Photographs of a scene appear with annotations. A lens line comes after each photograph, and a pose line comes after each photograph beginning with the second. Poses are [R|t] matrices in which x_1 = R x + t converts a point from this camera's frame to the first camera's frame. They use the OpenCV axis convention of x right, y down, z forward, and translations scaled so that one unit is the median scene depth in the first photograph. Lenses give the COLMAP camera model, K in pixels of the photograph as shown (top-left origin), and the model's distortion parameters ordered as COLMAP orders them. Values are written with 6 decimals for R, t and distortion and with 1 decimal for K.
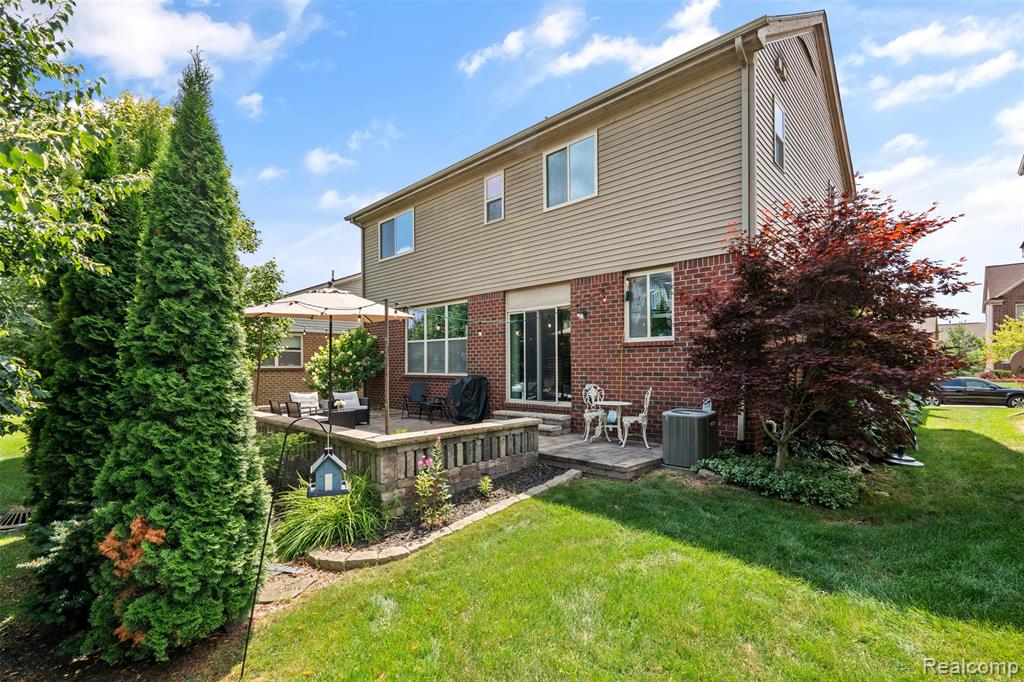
lens RADIAL K [[465.6, 0, 519.7], [0, 465.6, 365.3], [0, 0, 1]] dist [-0.000731, -0.000052]
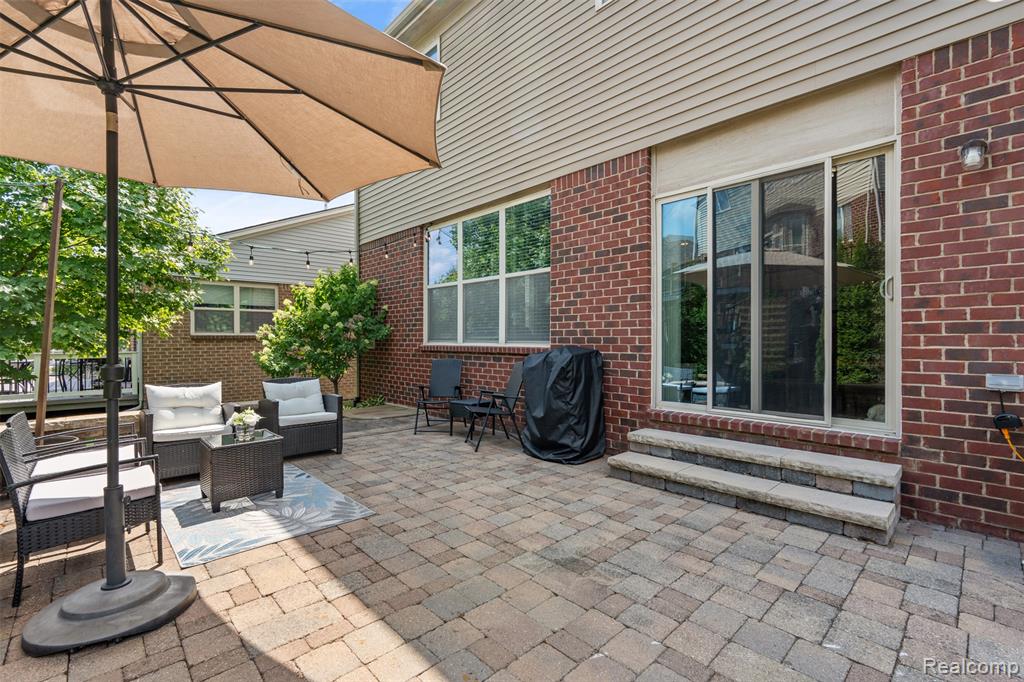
lens RADIAL K [[465.6, 0, 511.5], [0, 465.6, 342.2], [0, 0, 1]] dist [-0.000731, -0.000052]
pose [[0.997836, 0.003993, -0.065628, -0.119421], [-0.003523, 0.999967, 0.007276, 0.013523], [0.065654, -0.007029, 0.997818, 0.518097]]
